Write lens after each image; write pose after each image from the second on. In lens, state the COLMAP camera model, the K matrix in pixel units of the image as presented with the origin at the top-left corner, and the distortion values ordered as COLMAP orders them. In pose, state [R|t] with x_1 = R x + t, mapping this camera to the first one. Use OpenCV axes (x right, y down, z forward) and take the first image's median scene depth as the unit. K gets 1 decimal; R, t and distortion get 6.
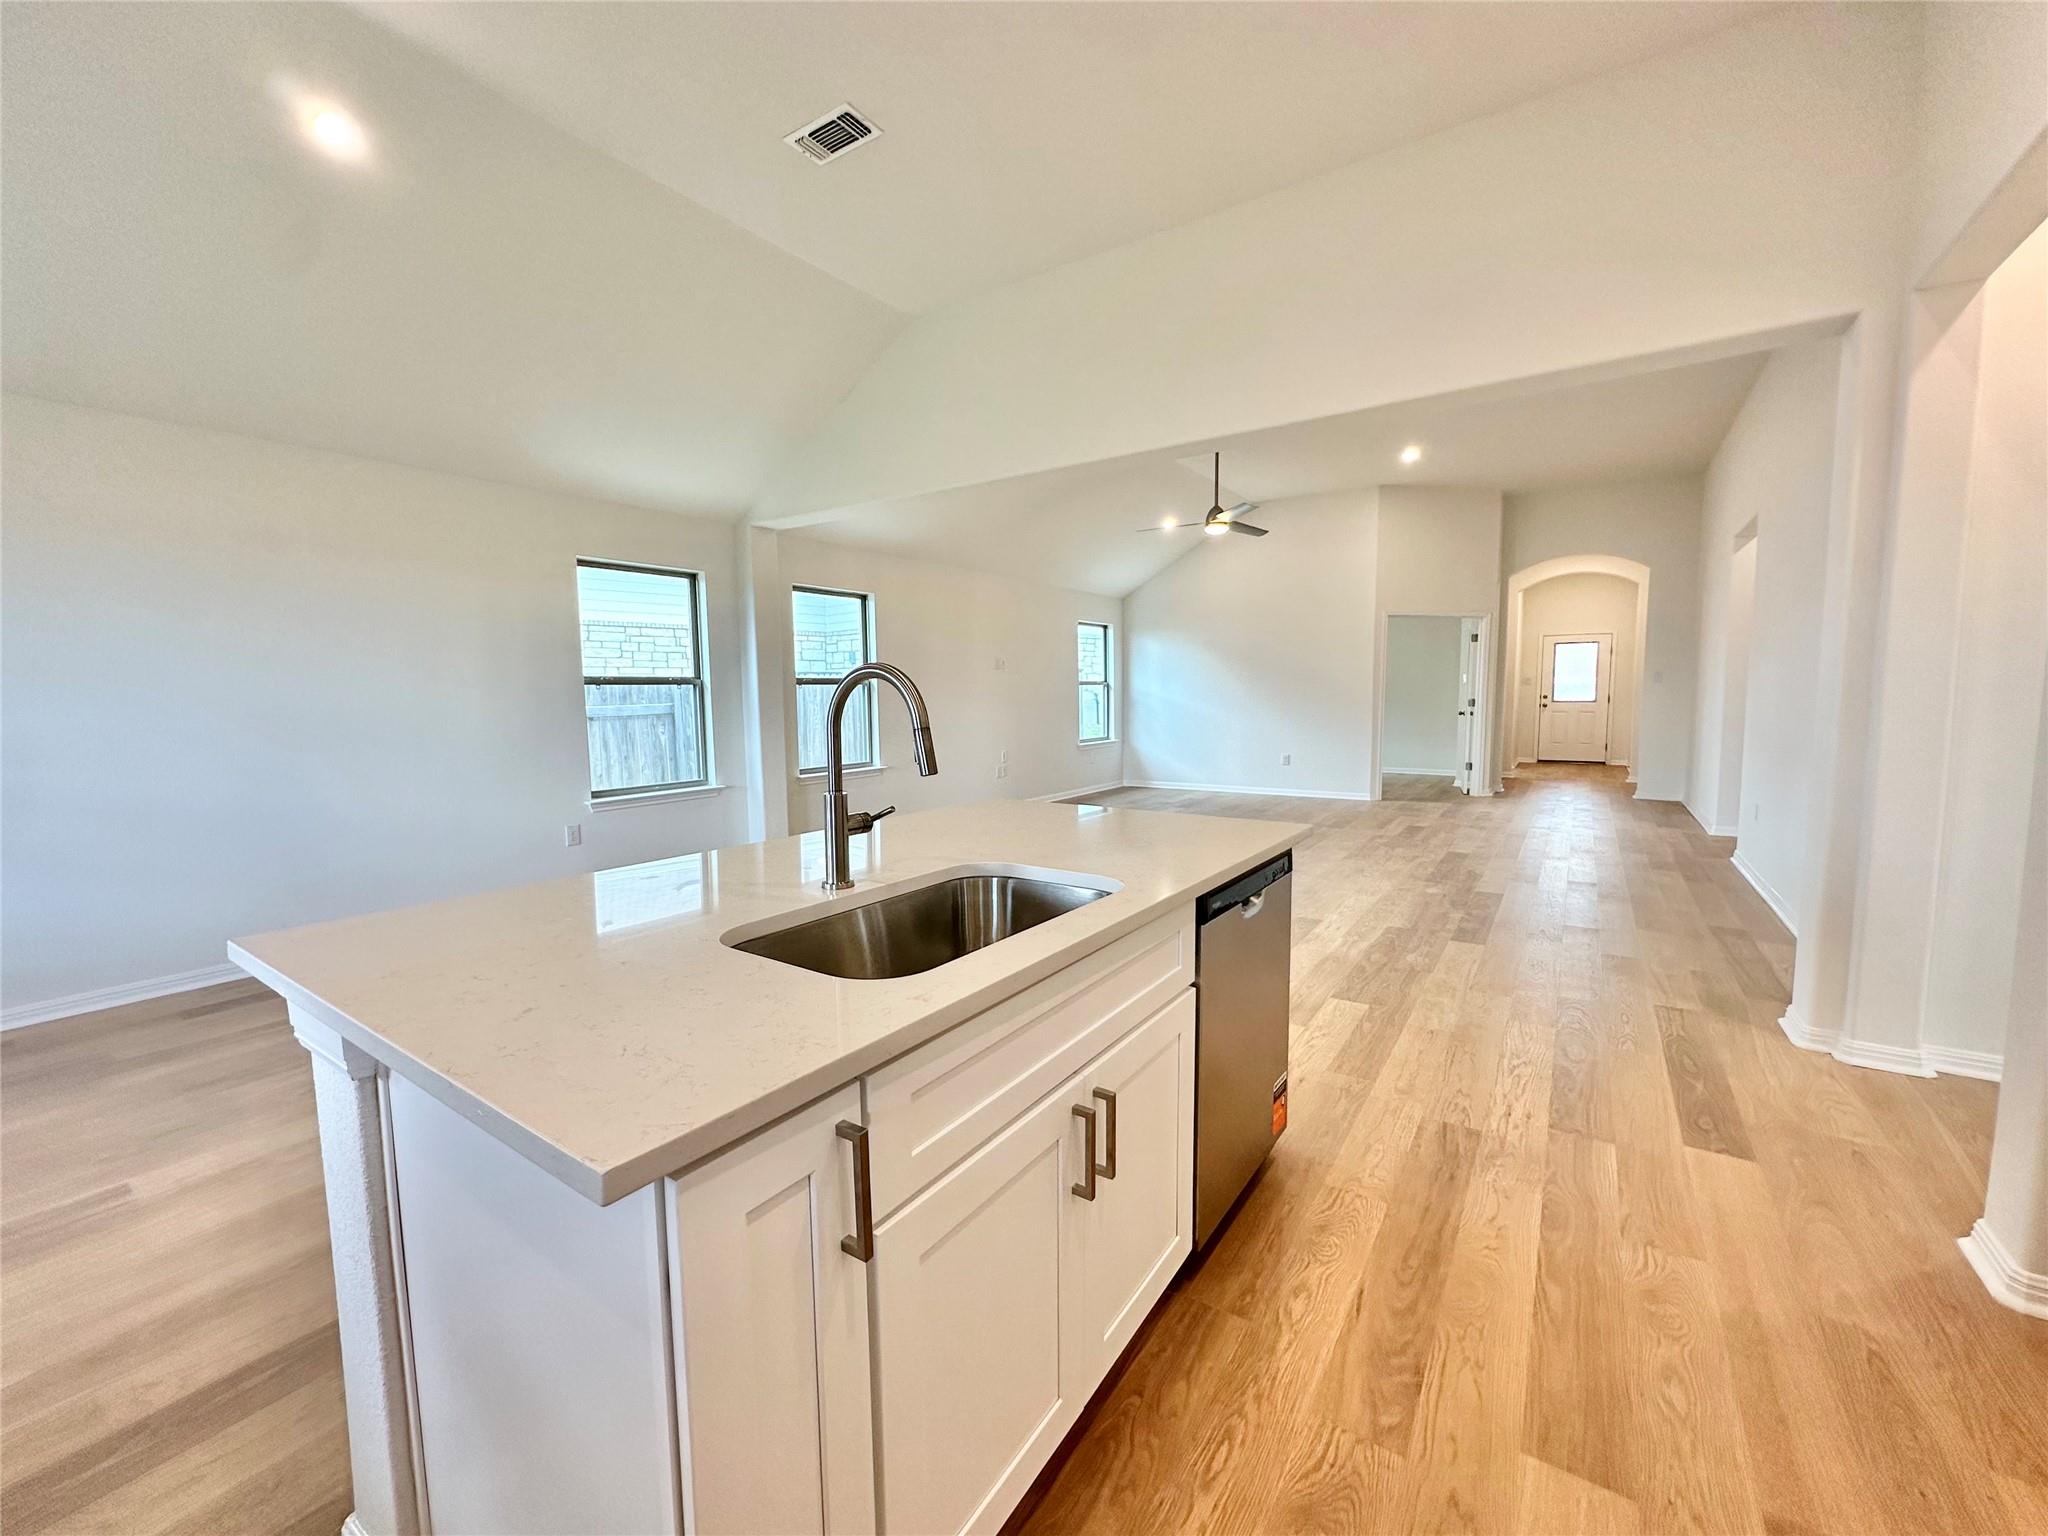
lens RADIAL K [[819.4, 0, 1024.9], [0, 819.4, 765.0], [0, 0, 1]] dist [-0.004379, 0.000137]
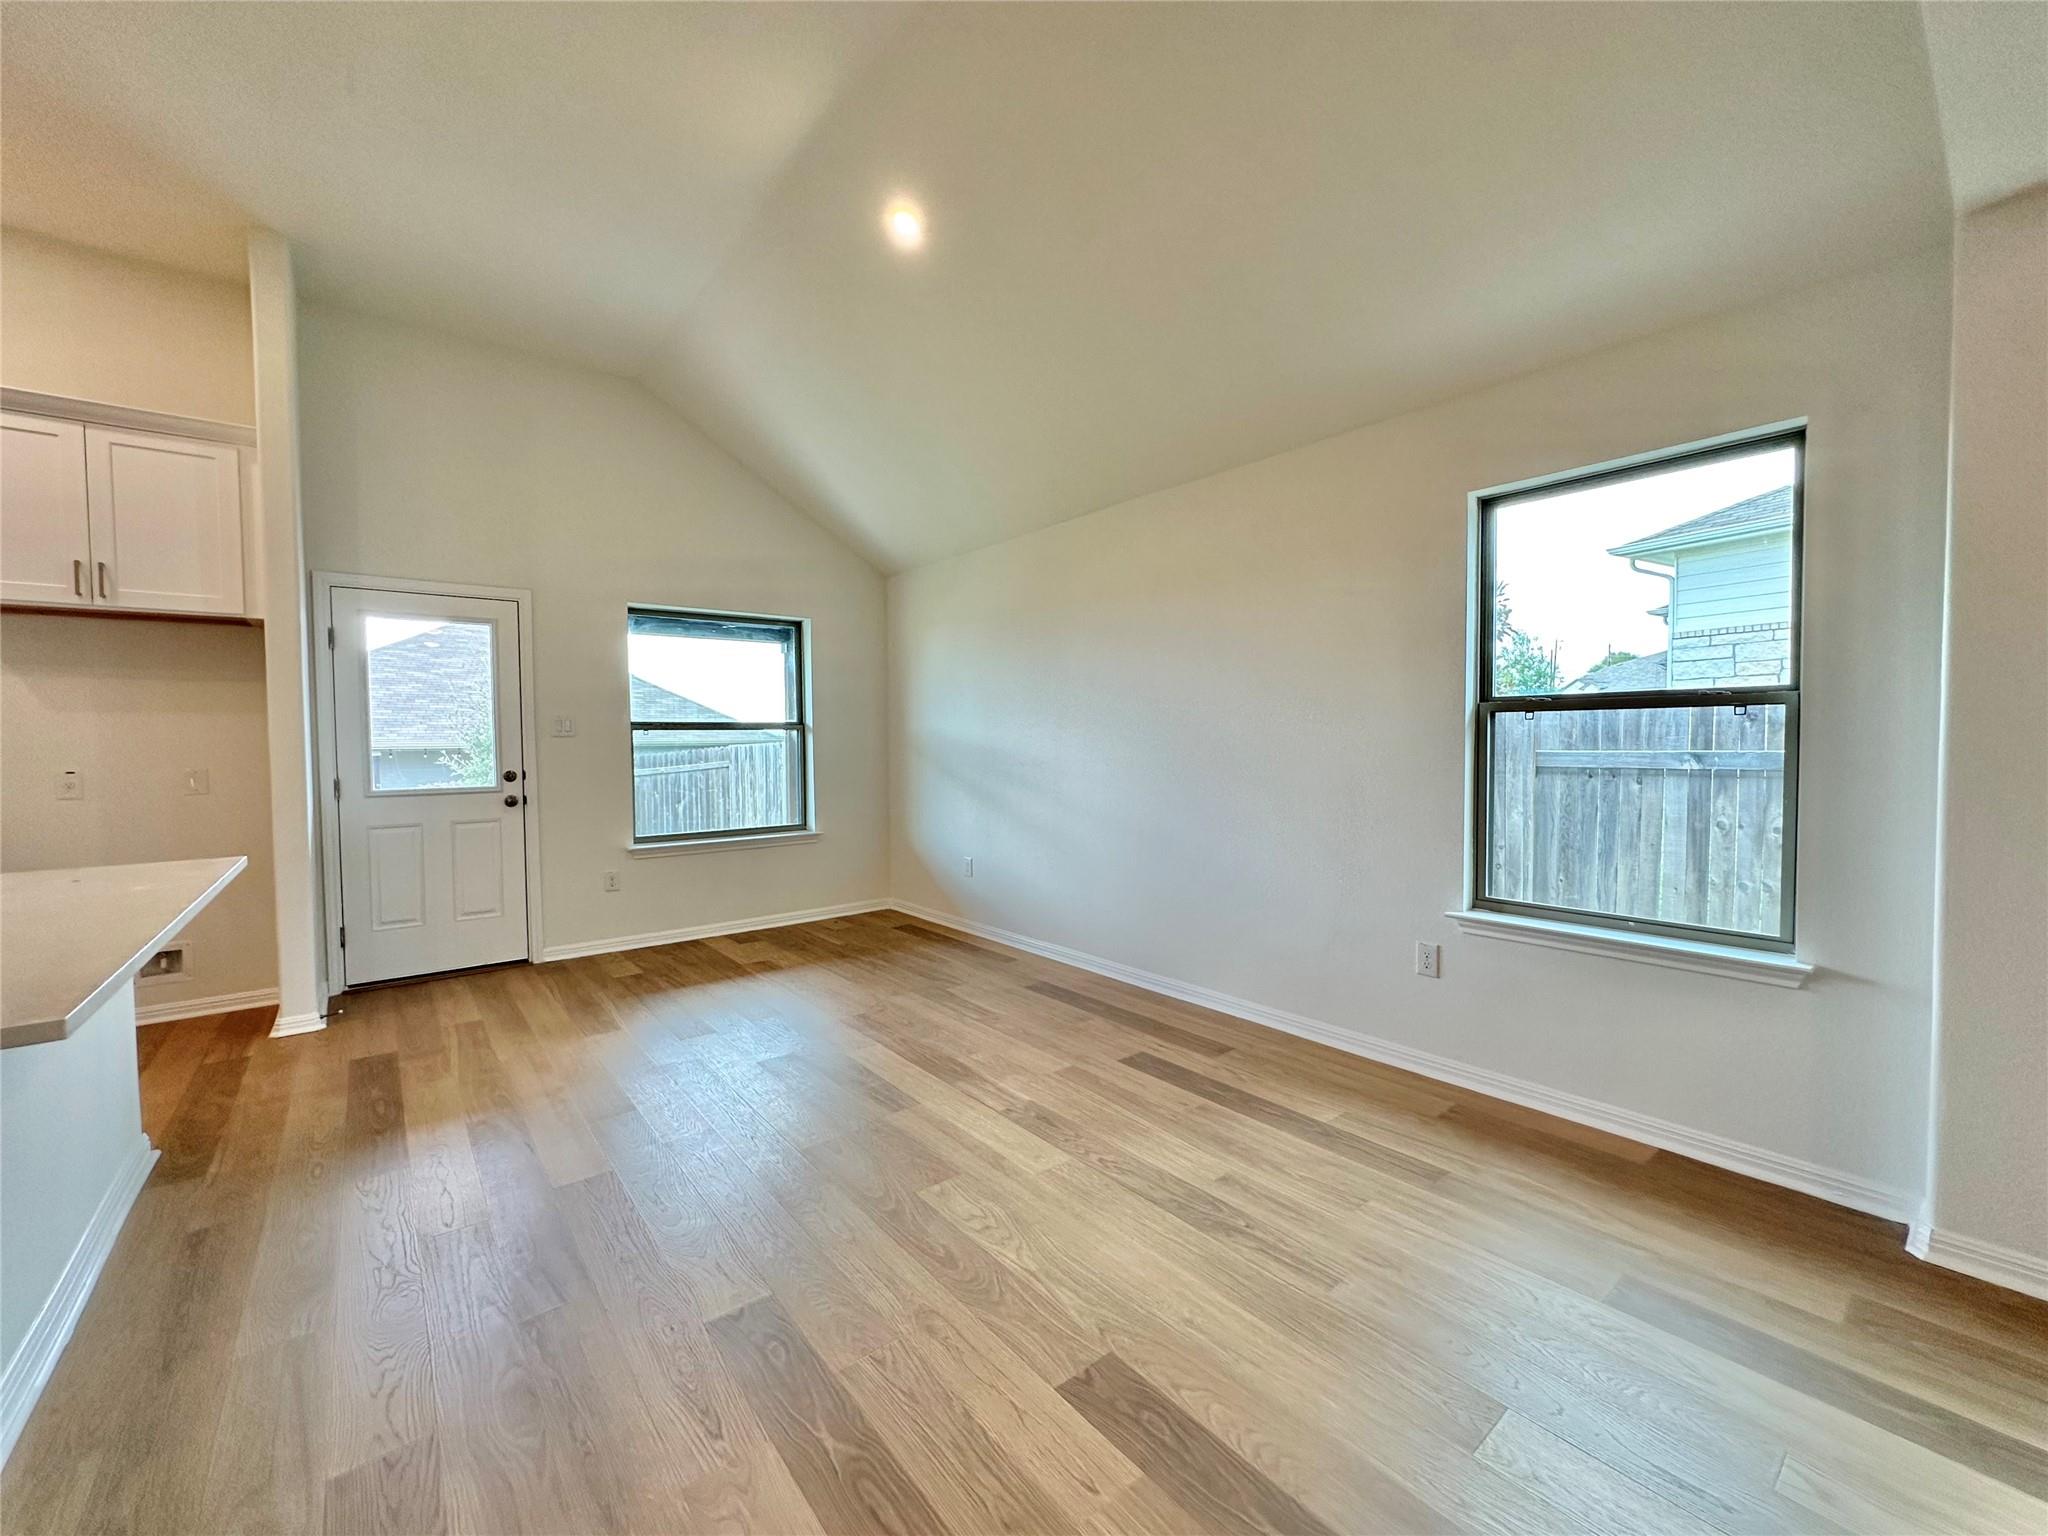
lens RADIAL K [[819.4, 0, 1024.9], [0, 819.4, 765.0], [0, 0, 1]] dist [-0.004379, 0.000137]
pose [[-0.290022, 0.045092, -0.955957, 0.174219], [-0.073566, 0.994883, 0.069247, -0.121921], [0.954188, 0.090409, -0.285221, 1.360915]]
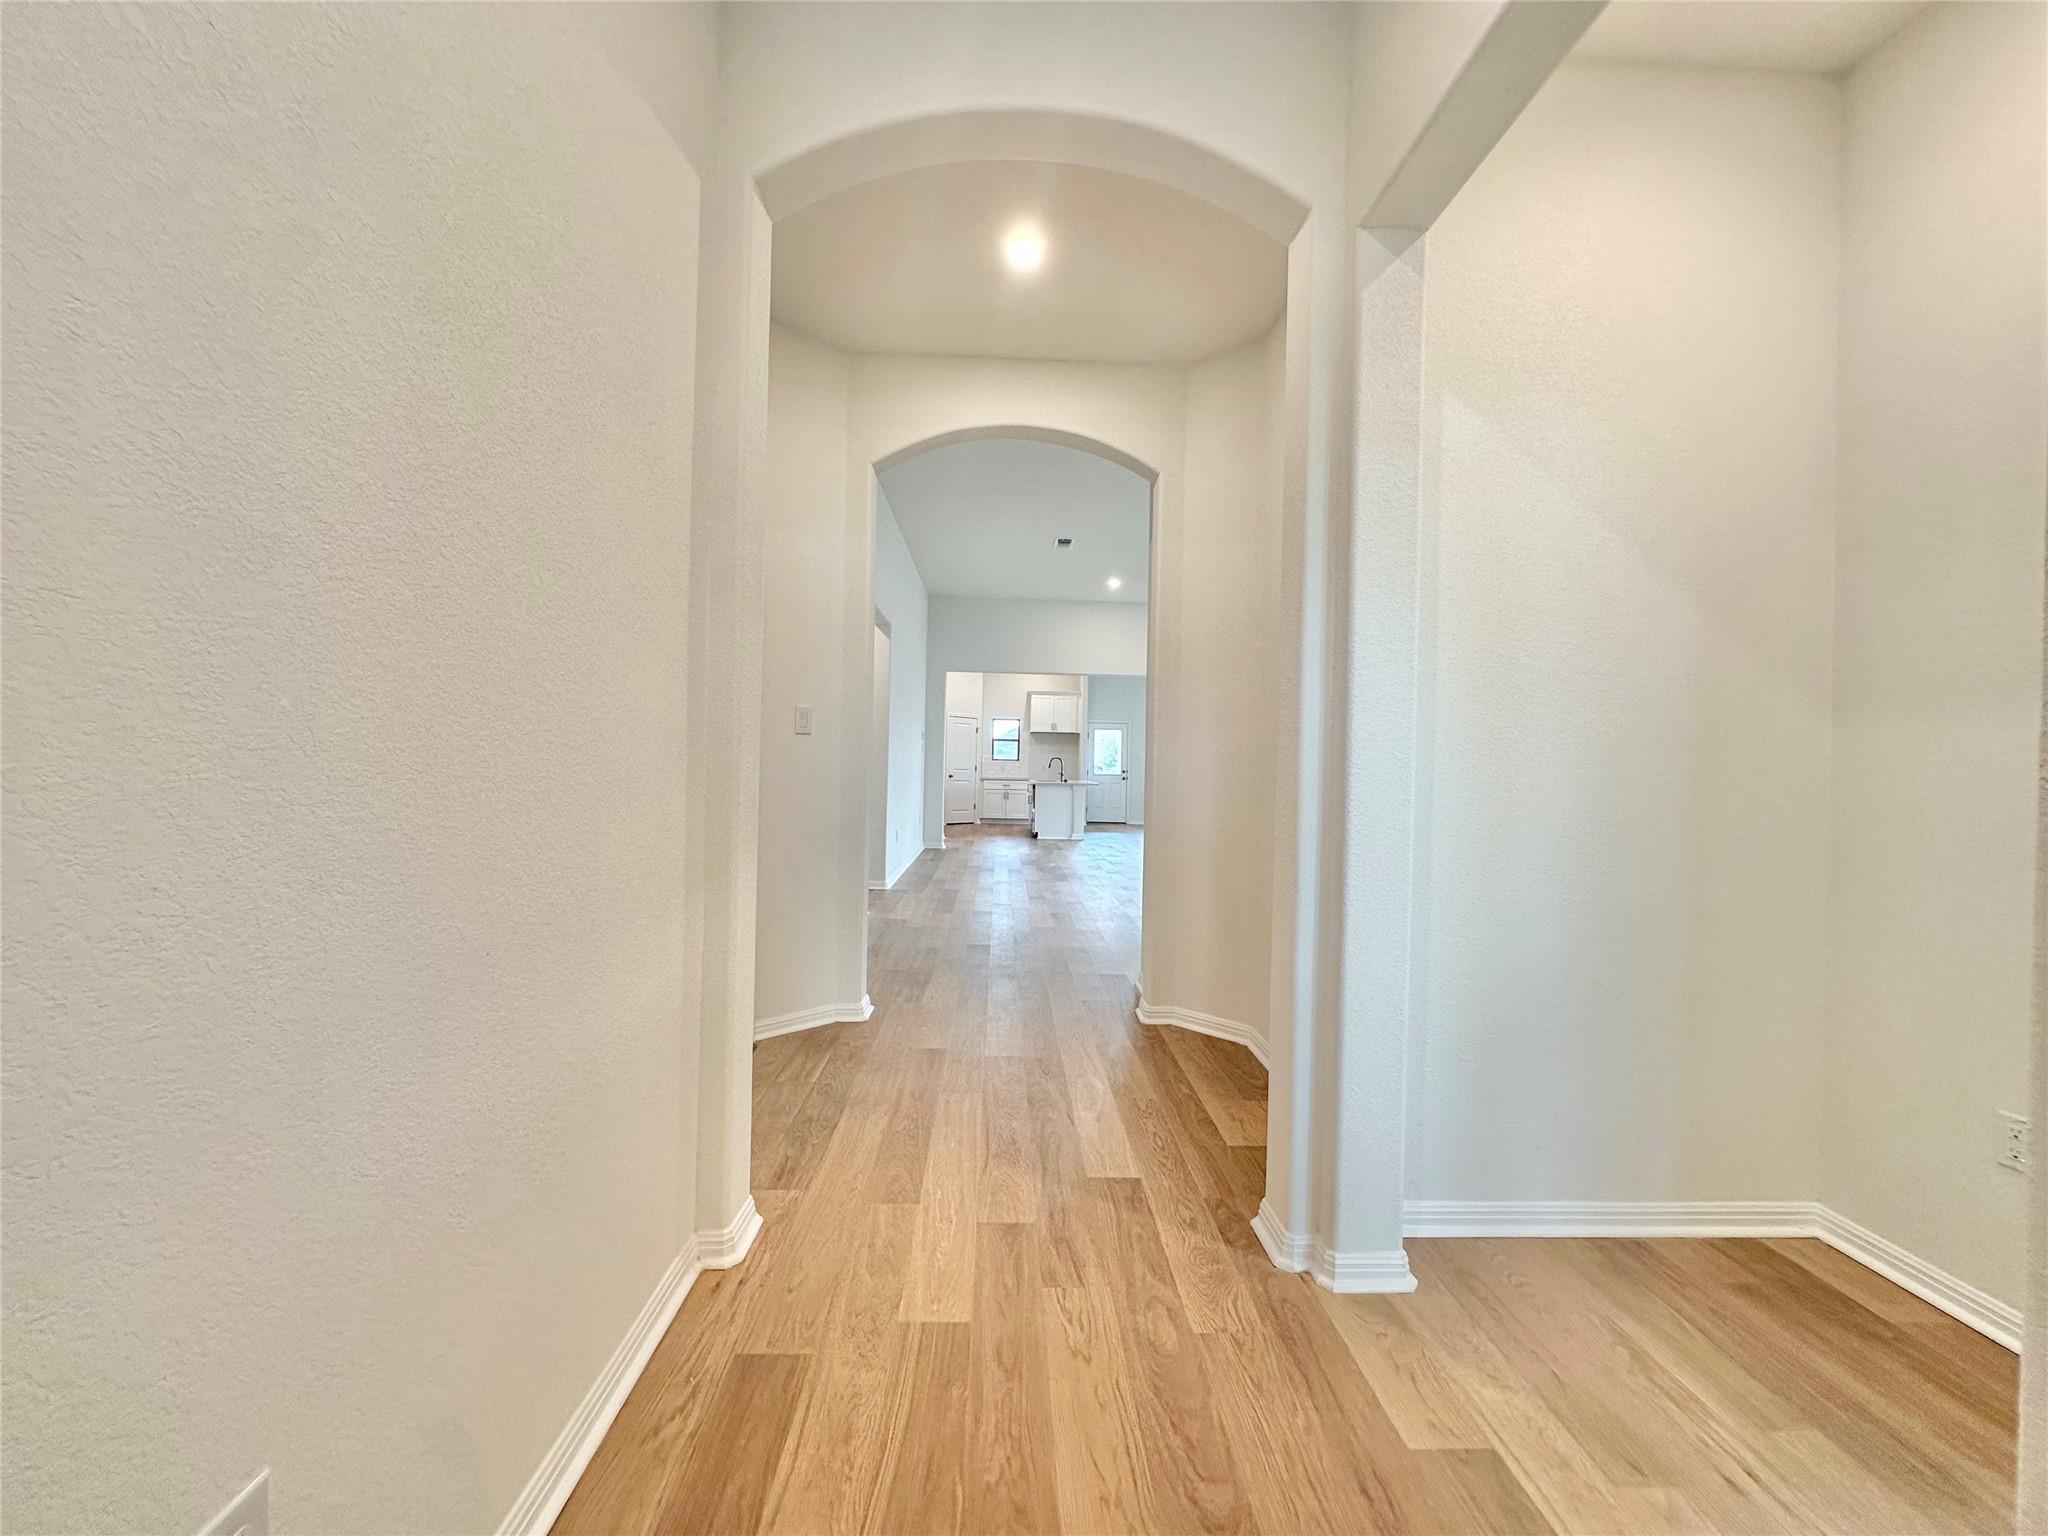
lens RADIAL K [[819.4, 0, 1024.9], [0, 819.4, 765.0], [0, 0, 1]] dist [-0.004379, 0.000137]
pose [[-0.809454, -0.005651, -0.587156, 2.666528], [-0.064781, 0.994709, 0.079733, -0.357150], [0.583599, 0.102576, -0.805538, 3.950850]]
